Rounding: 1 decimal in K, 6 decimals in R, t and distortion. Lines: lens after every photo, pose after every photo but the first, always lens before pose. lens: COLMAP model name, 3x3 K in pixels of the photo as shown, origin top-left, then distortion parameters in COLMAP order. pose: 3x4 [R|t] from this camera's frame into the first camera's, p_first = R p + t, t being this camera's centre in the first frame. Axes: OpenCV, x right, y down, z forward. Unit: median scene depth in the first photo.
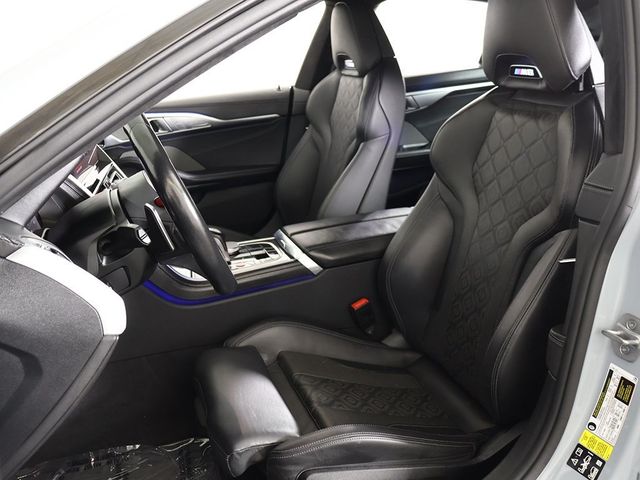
lens RADIAL K [[603.3, 0, 321.6], [0, 603.3, 239.0], [0, 0, 1]] dist [-0.008359, 0.000000]
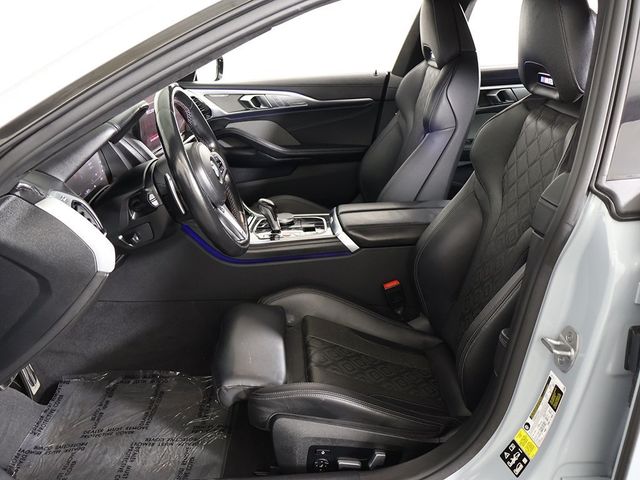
lens RADIAL K [[603.3, 0, 318.5], [0, 603.3, 240.6], [0, 0, 1]] dist [-0.008359, 0.000000]
pose [[0.957496, 0.129046, -0.257971, 0.232015], [-0.116967, 0.991217, 0.061702, -0.024049], [0.263668, -0.028905, 0.964180, -0.074766]]
